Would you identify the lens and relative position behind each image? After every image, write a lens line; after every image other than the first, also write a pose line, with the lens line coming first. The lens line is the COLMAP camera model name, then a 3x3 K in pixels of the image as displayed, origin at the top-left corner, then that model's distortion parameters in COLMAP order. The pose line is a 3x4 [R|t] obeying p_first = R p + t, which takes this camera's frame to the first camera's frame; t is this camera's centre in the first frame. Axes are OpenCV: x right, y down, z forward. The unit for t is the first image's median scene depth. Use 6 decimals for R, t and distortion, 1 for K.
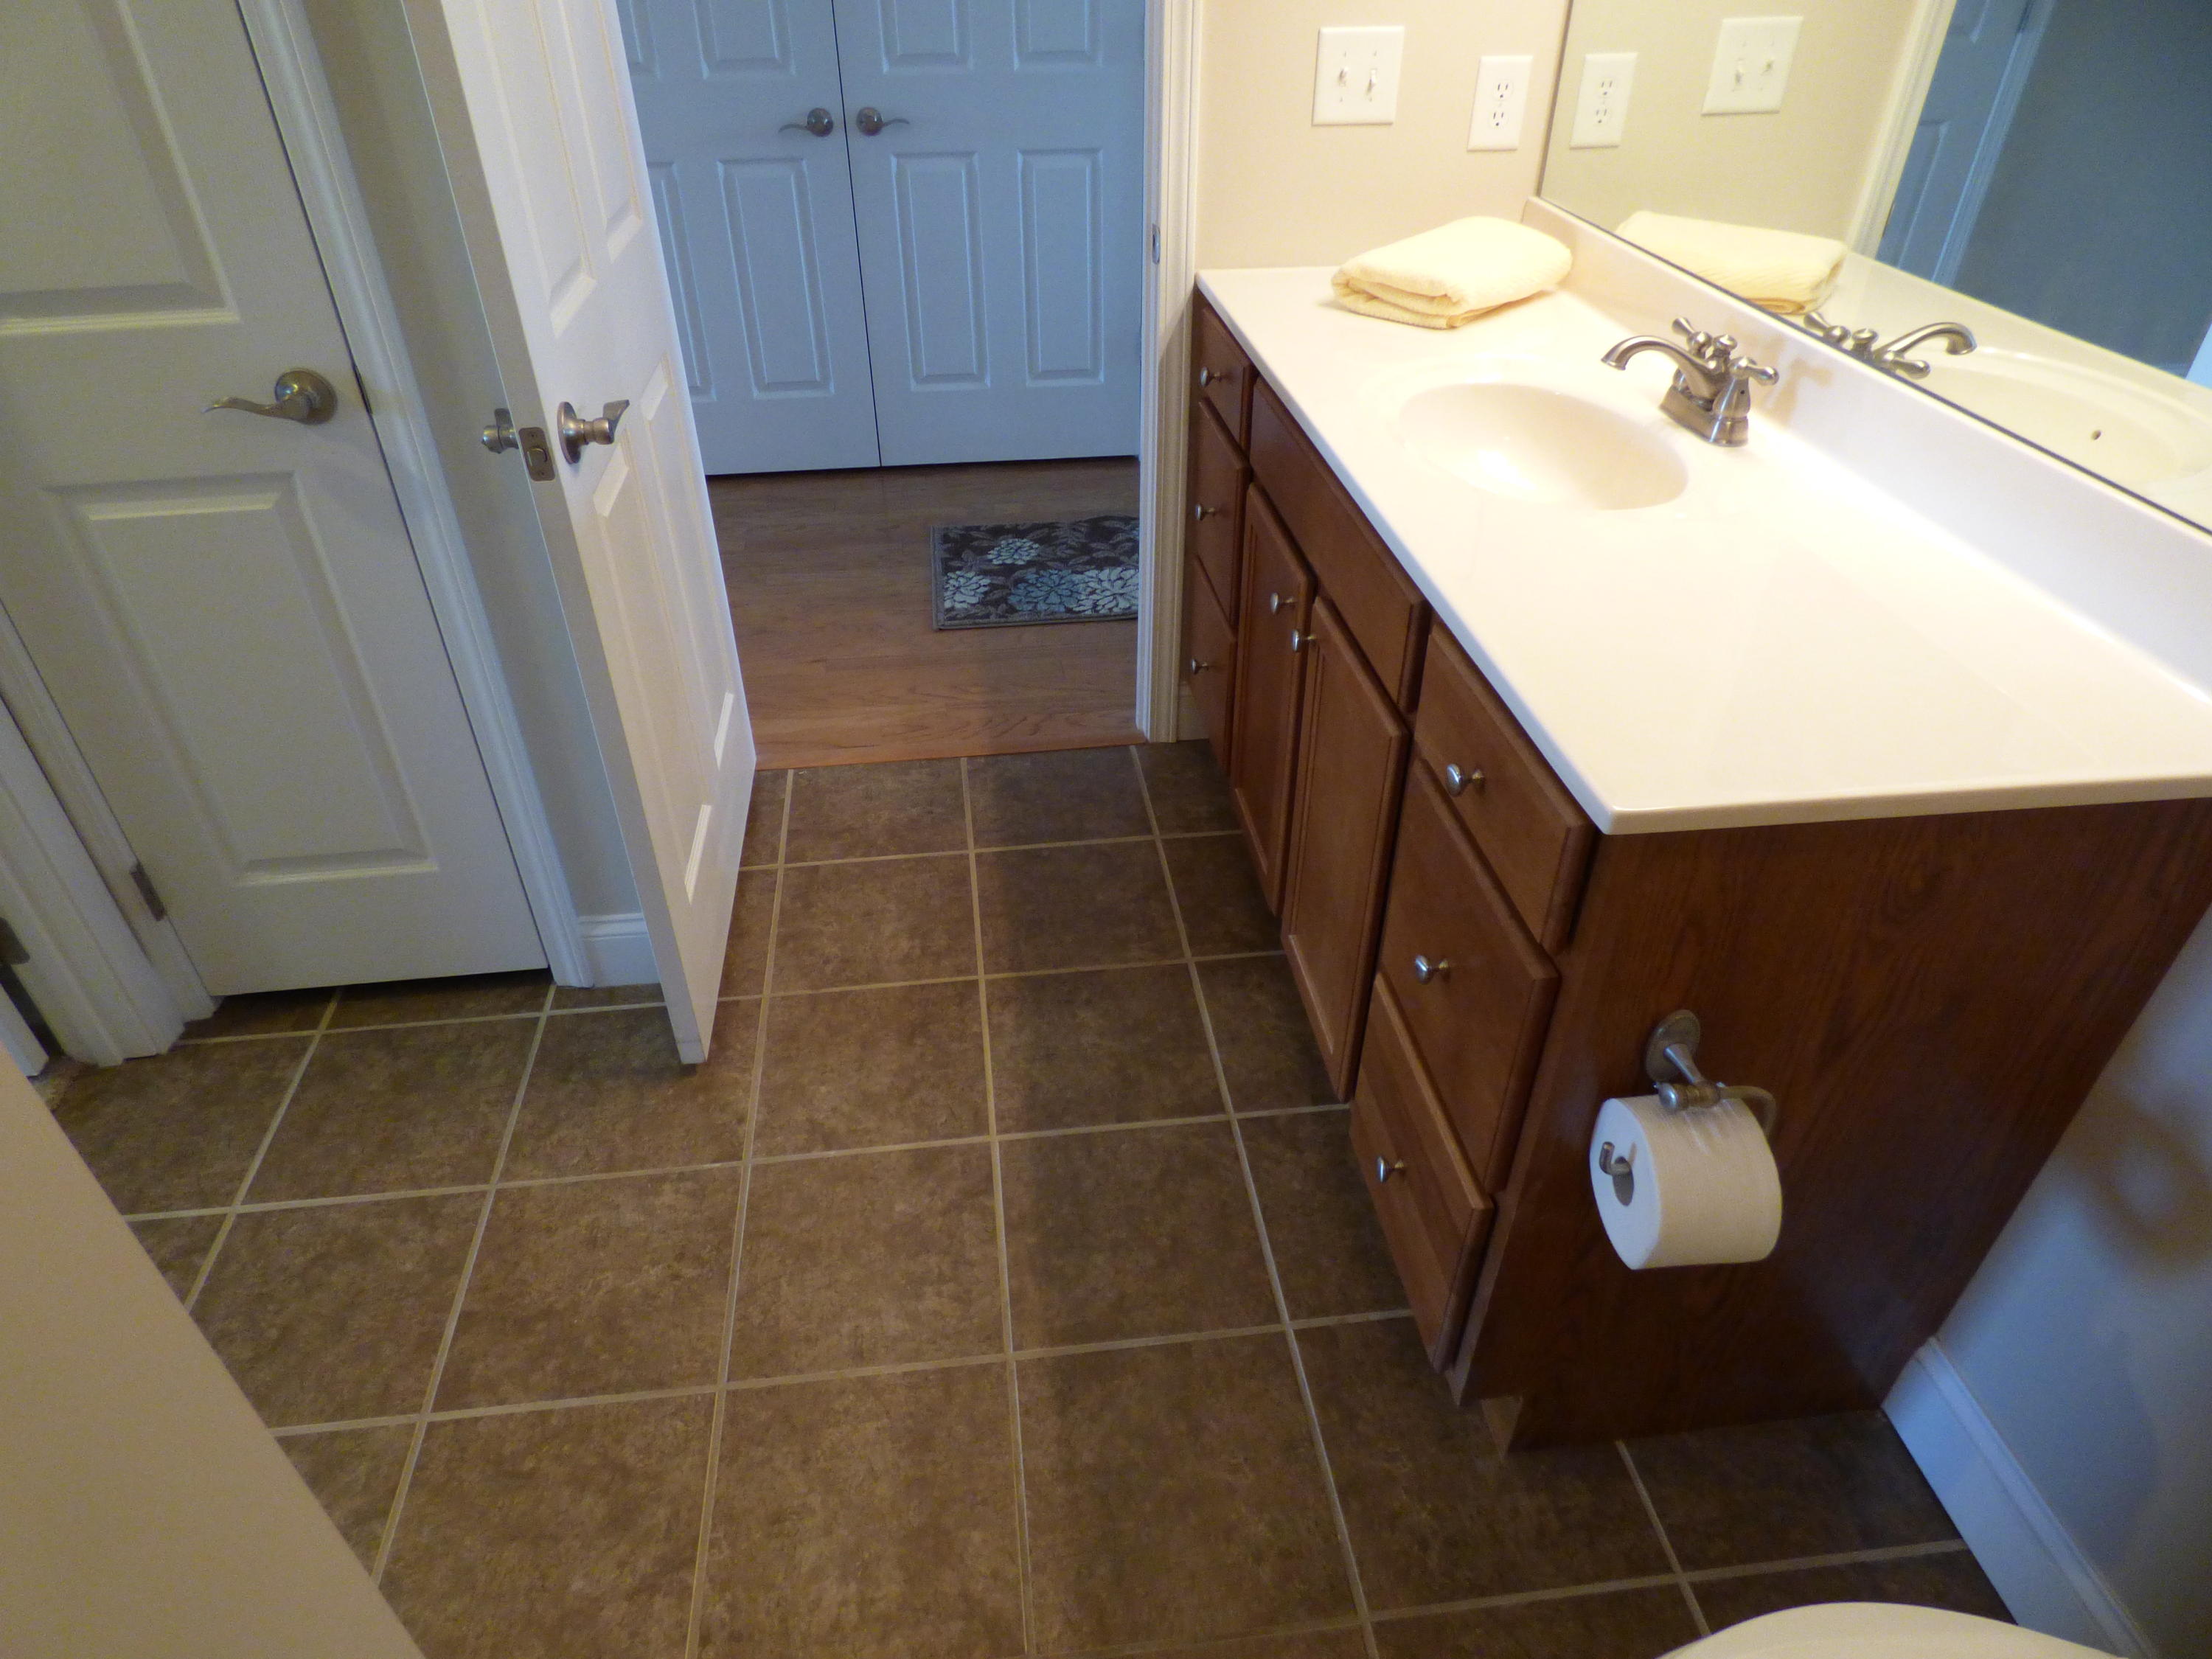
lens RADIAL K [[1323.5, 0, 1109.0], [0, 1323.5, 785.9], [0, 0, 1]] dist [0.006258, 0.001758]
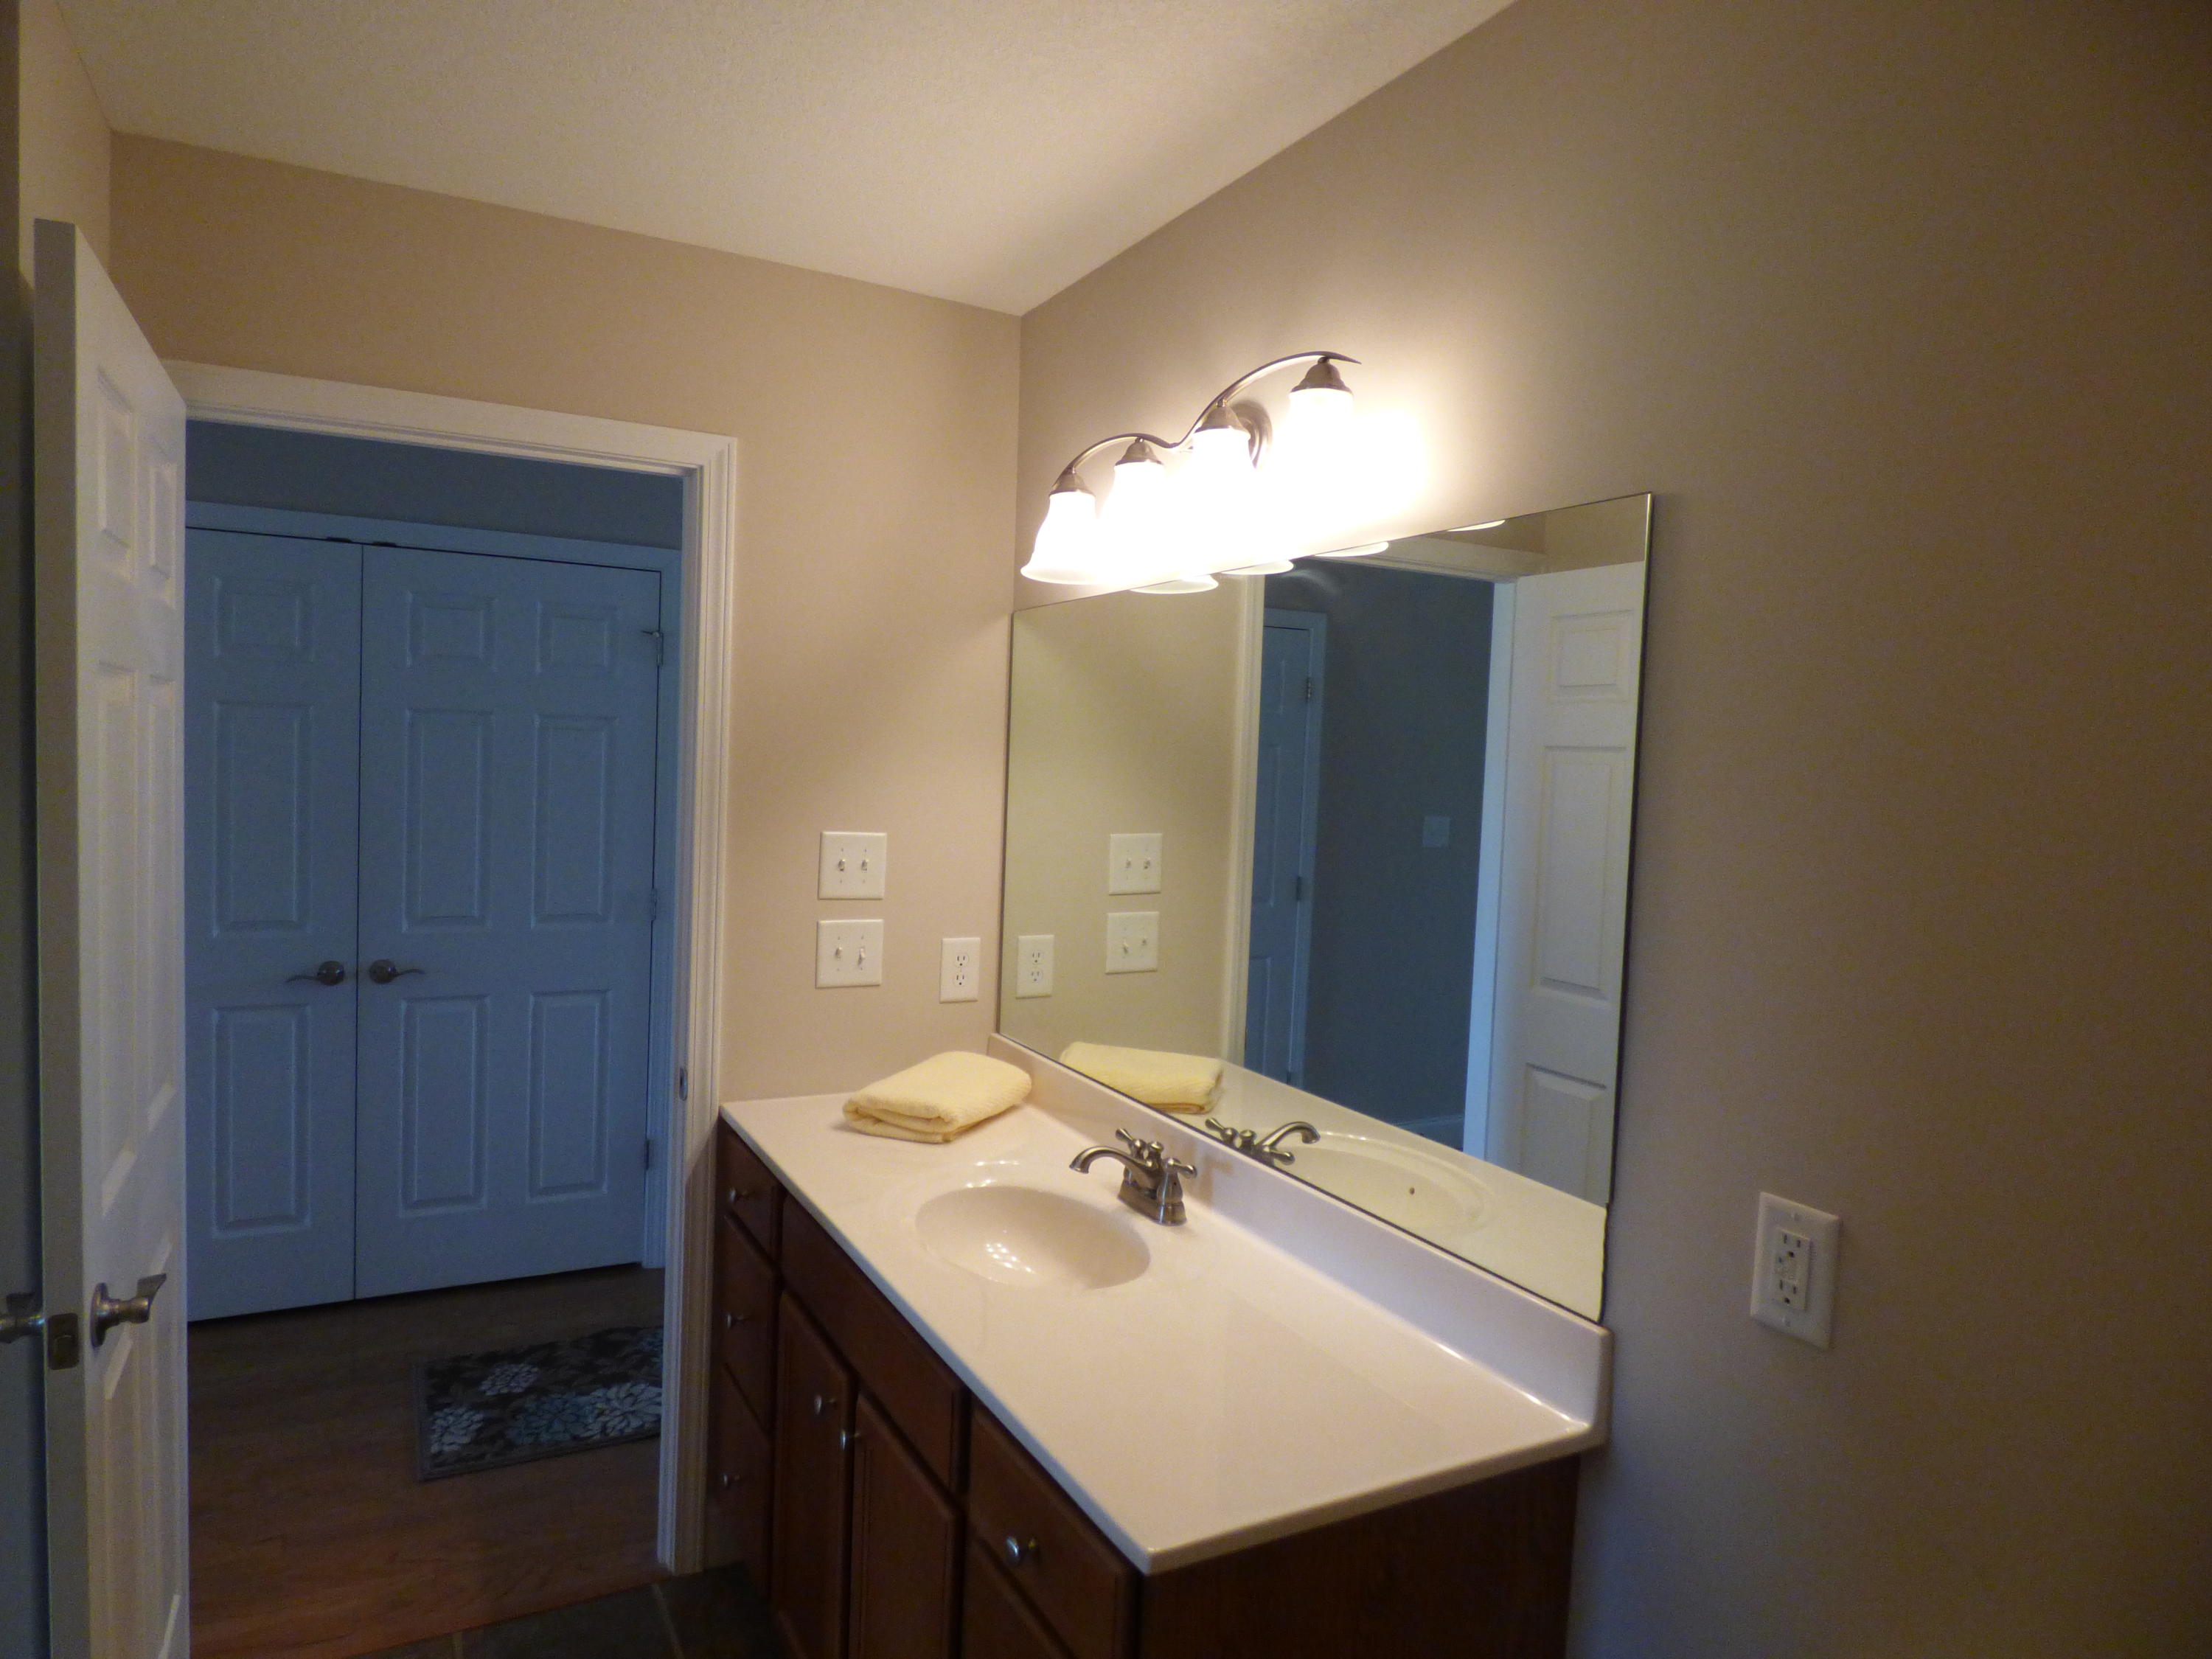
lens RADIAL K [[1290.3, 0, 1106.0], [0, 1290.3, 829.5], [0, 0, 1]] dist [-0.032915, -0.001173]
pose [[0.926771, 0.022426, 0.374957, -0.048718], [0.175699, 0.856404, -0.485492, 0.005694], [-0.332003, 0.515820, 0.789750, -0.112960]]
